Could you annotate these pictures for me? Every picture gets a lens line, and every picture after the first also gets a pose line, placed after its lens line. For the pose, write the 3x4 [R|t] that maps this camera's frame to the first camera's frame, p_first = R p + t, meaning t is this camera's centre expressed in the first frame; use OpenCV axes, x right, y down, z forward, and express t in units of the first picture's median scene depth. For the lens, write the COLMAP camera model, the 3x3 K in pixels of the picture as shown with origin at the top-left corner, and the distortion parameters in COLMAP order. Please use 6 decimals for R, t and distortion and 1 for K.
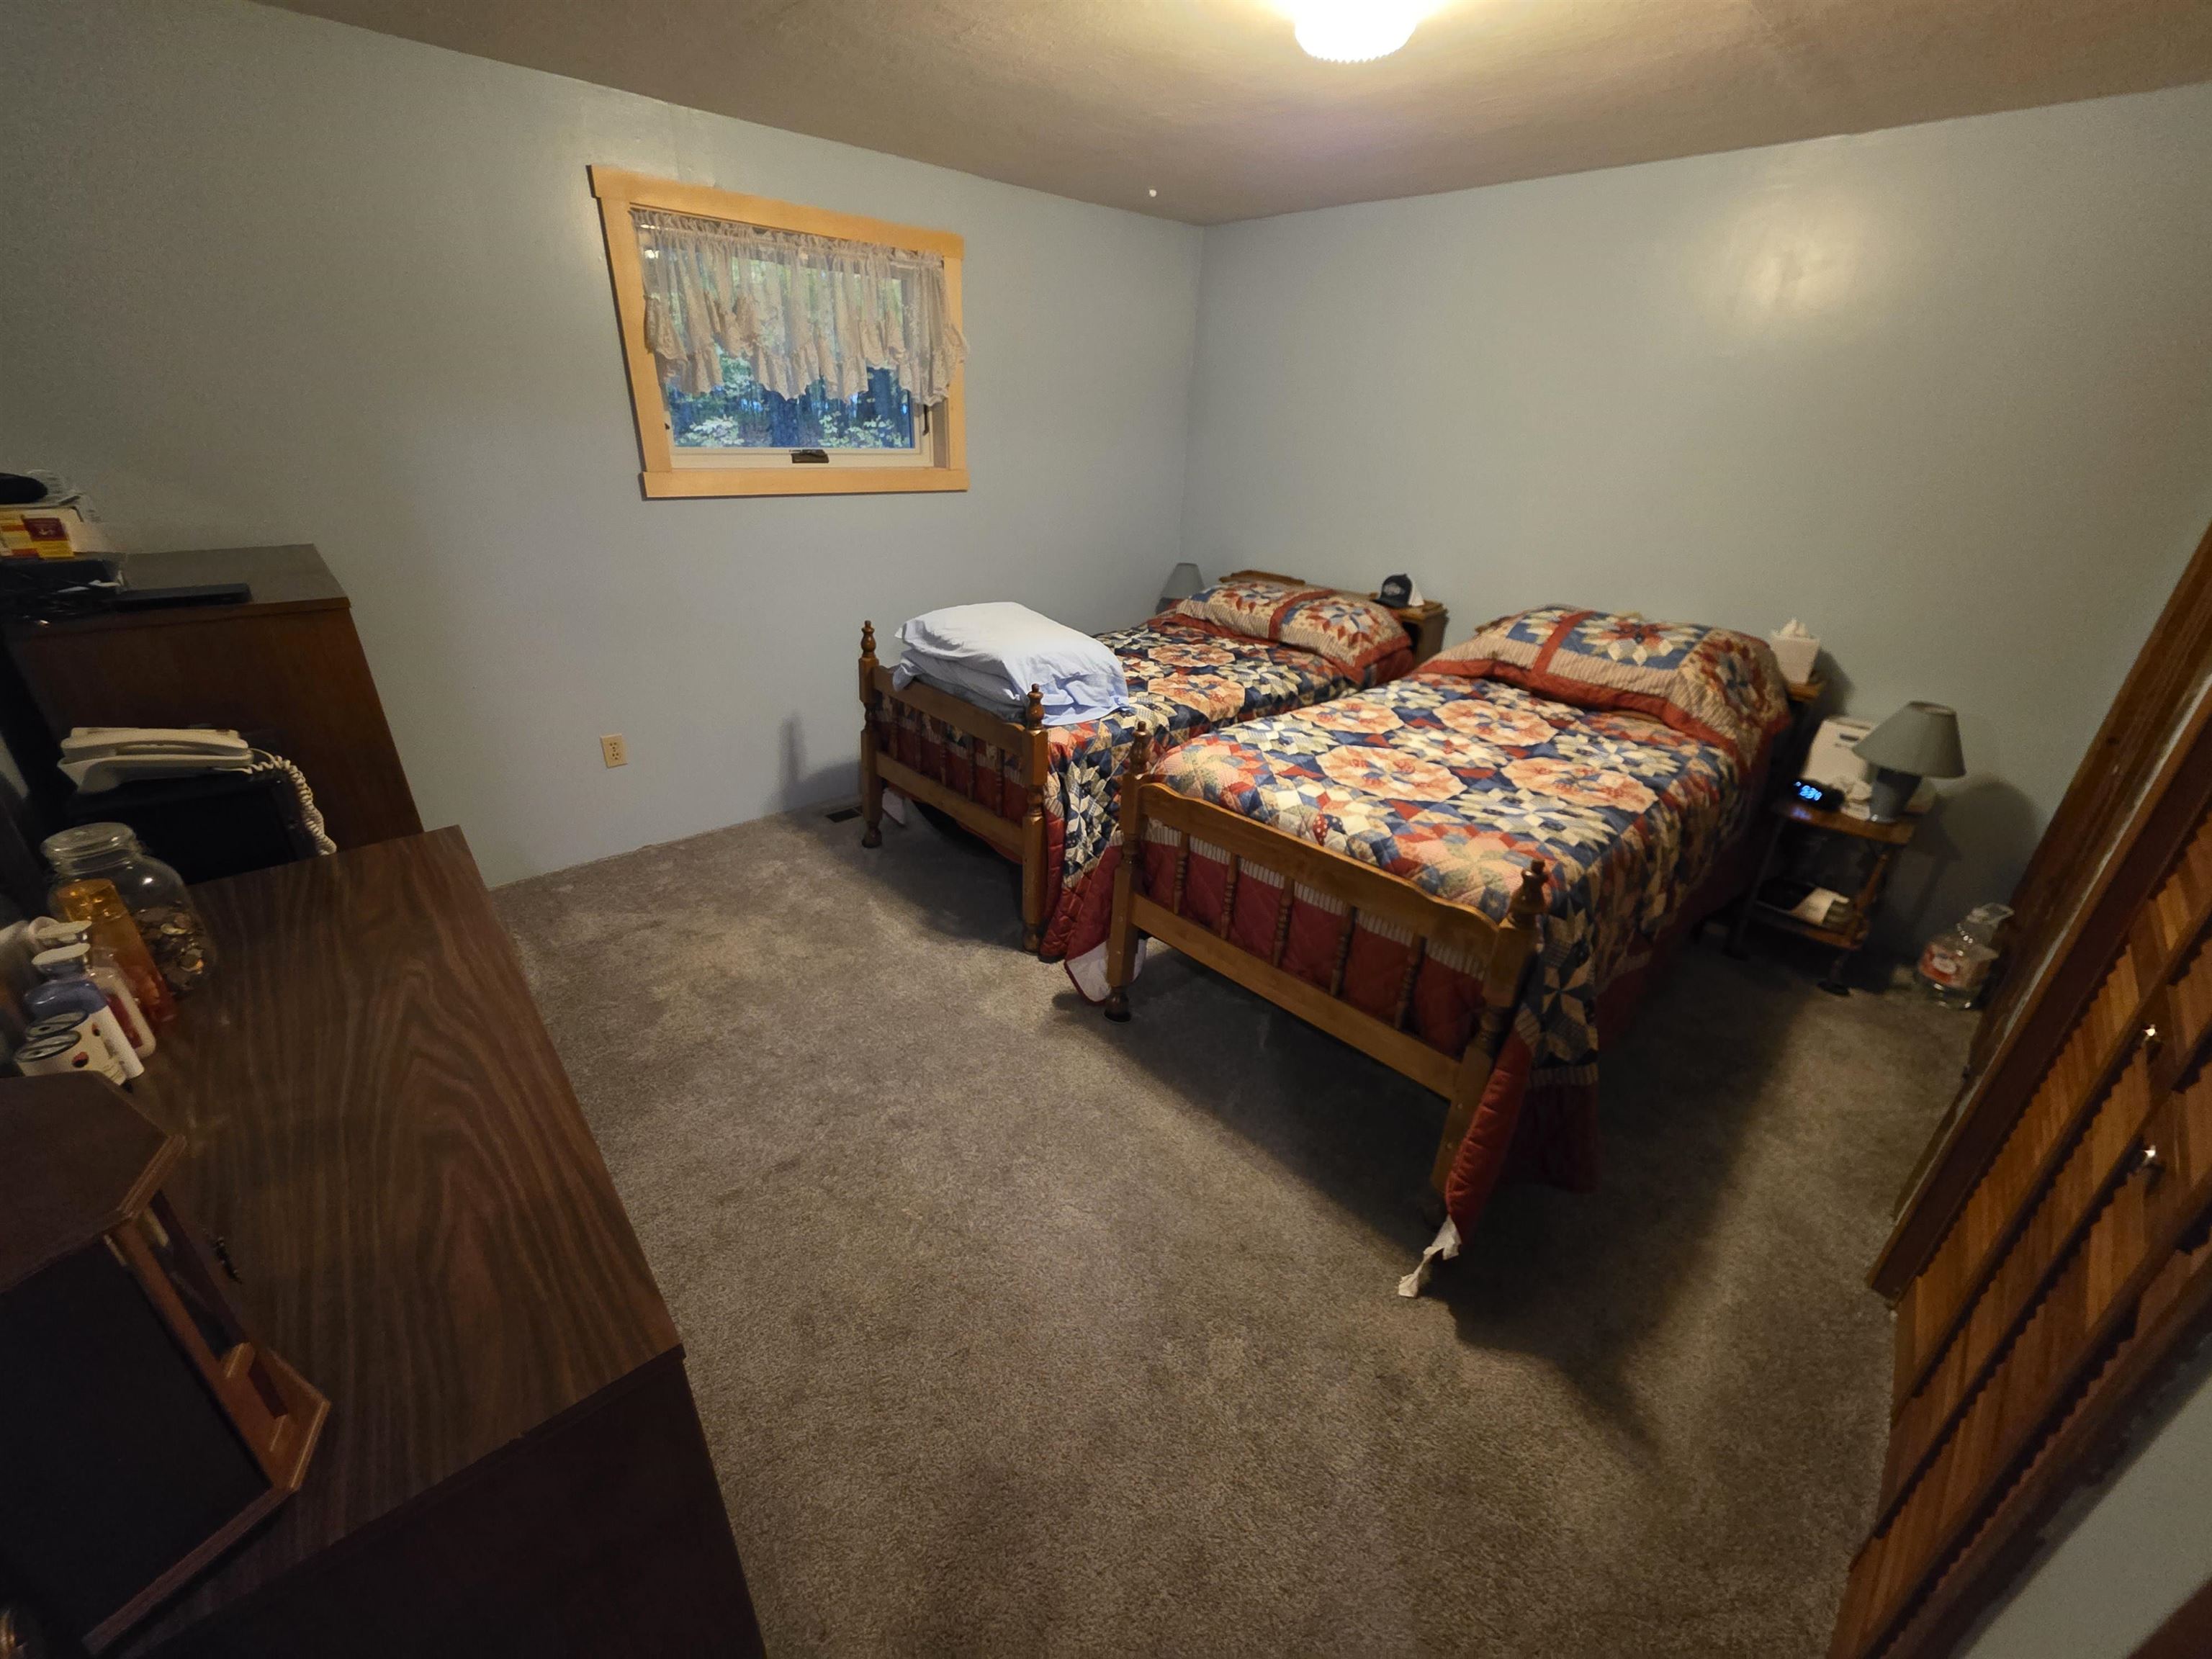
lens RADIAL K [[882.6, 0, 1098.7], [0, 882.6, 835.2], [0, 0, 1]] dist [0.002575, -0.000772]
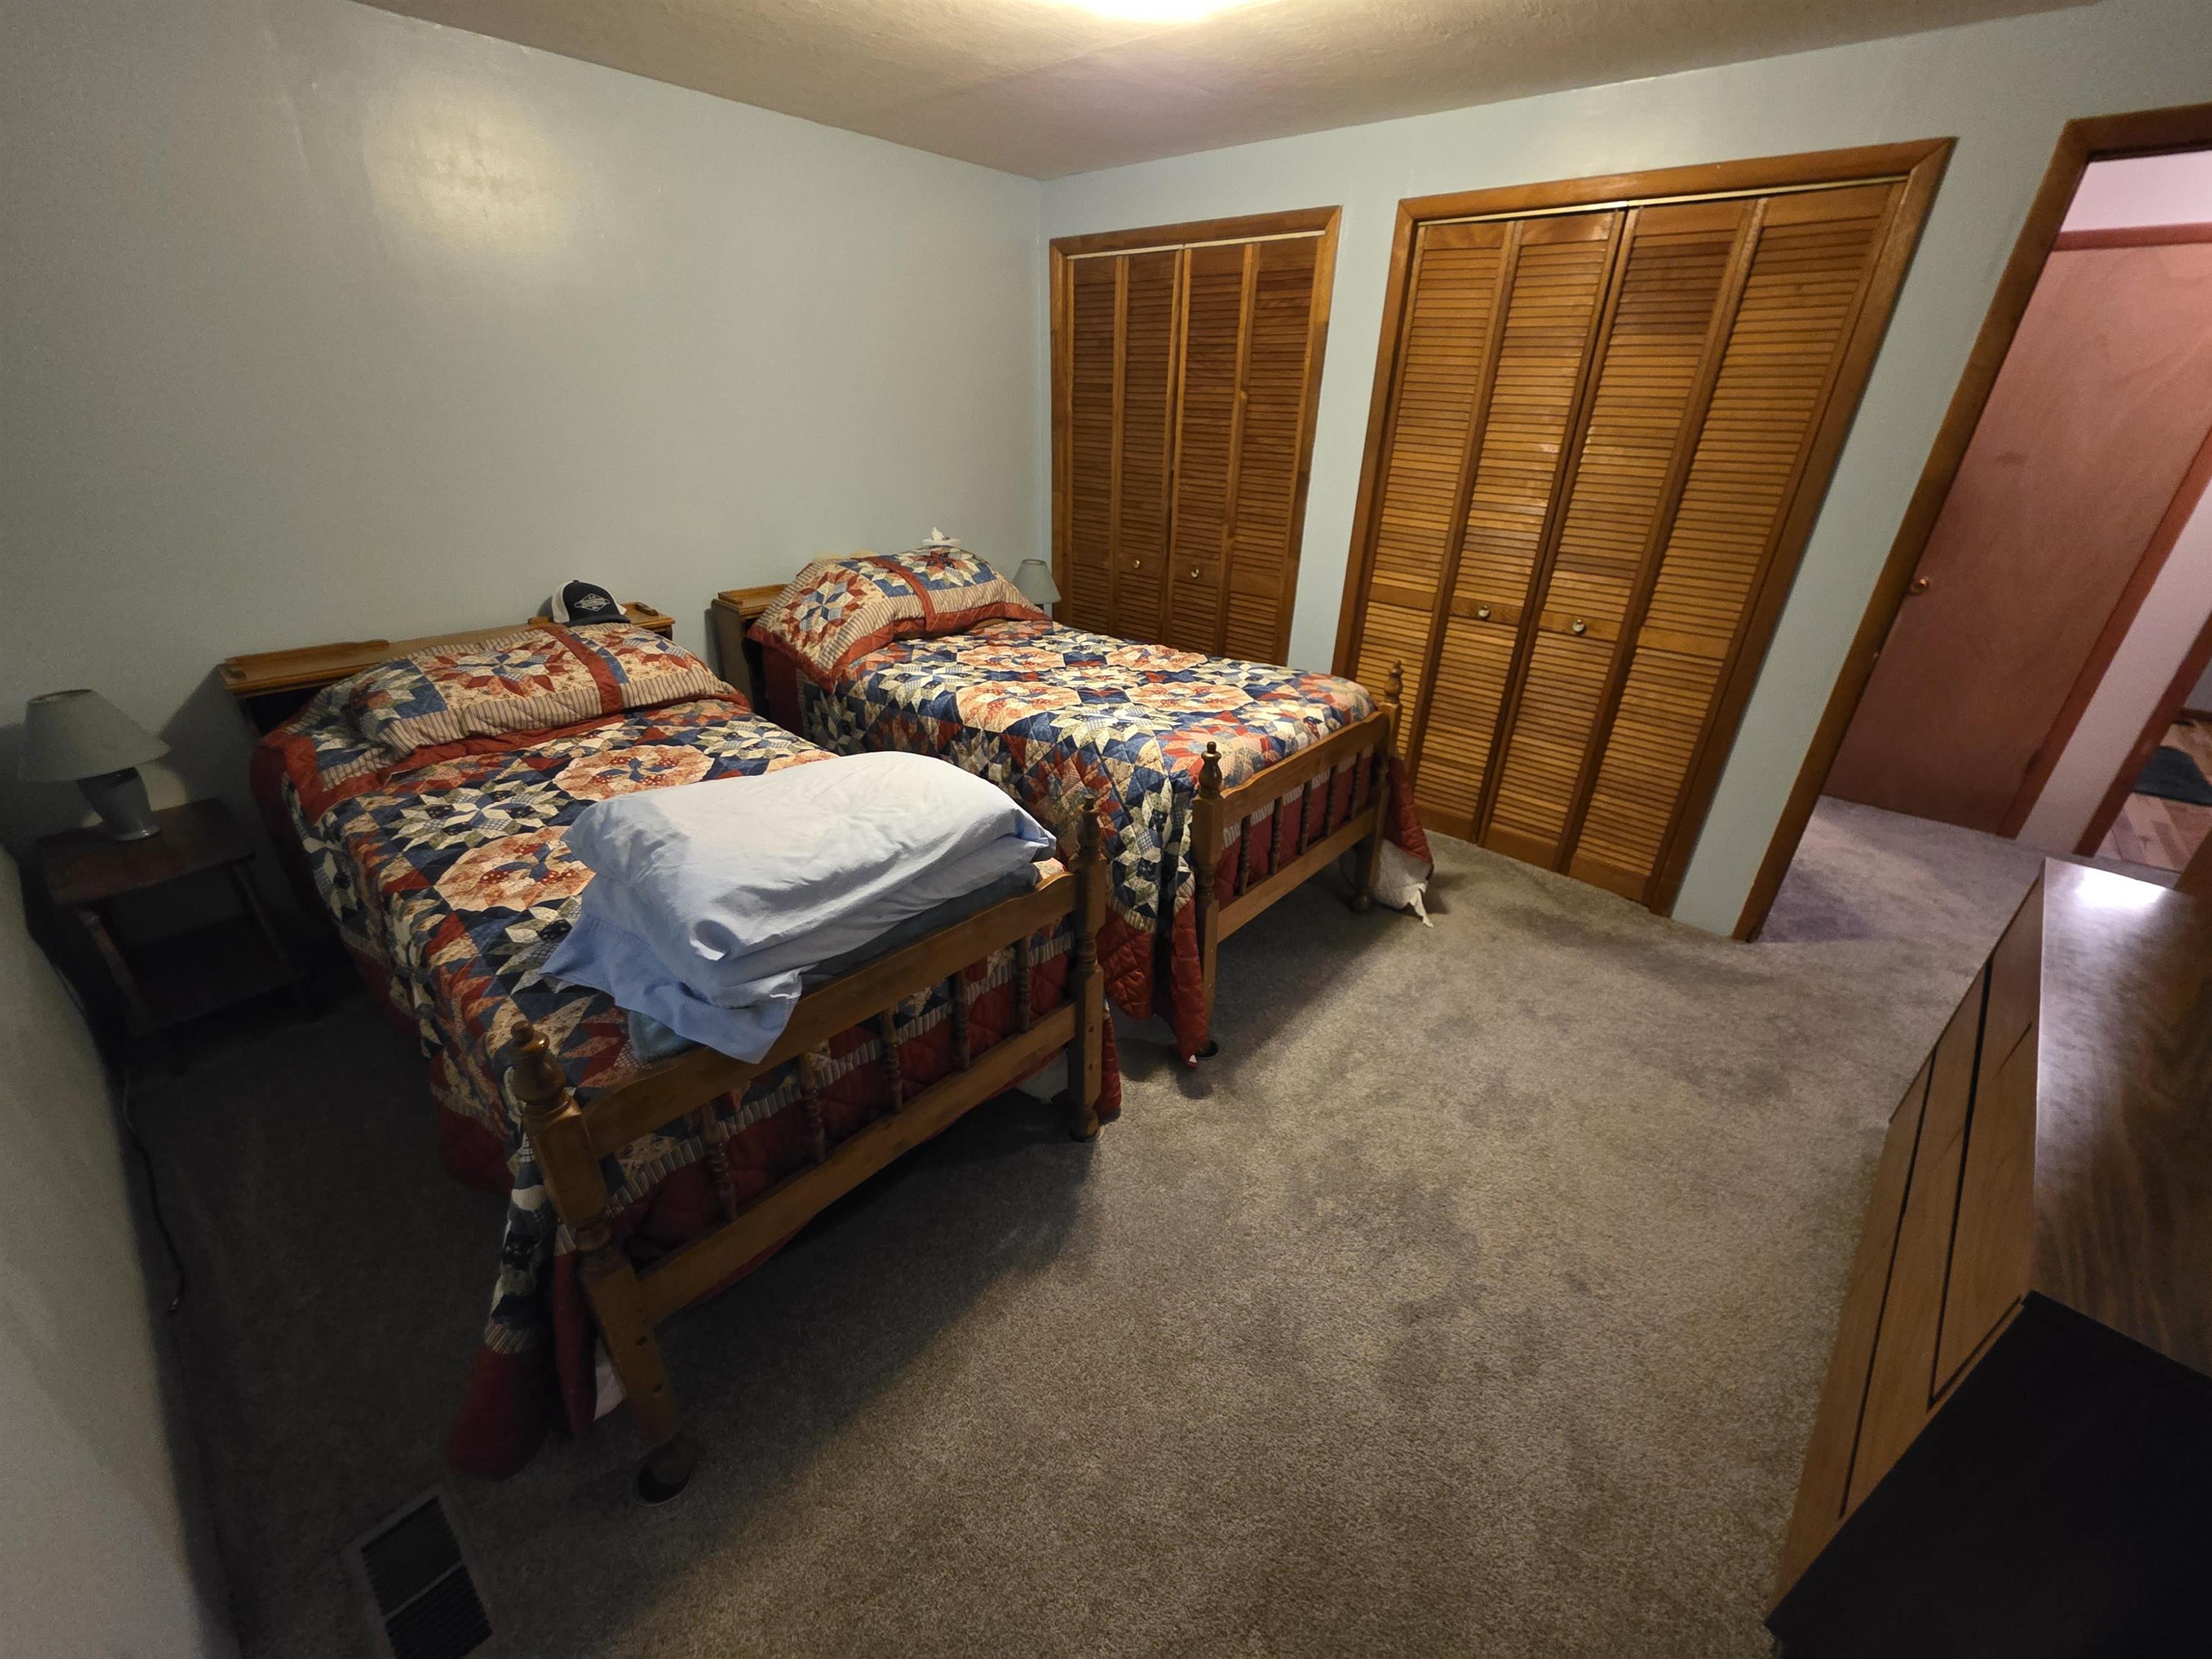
lens RADIAL K [[882.6, 0, 1098.4], [0, 882.6, 831.4], [0, 0, 1]] dist [0.002575, -0.000772]
pose [[-0.105213, -0.473192, 0.874654, -0.660851], [0.397011, 0.786418, 0.473213, -0.454638], [-0.911764, 0.397035, 0.105121, 0.897842]]
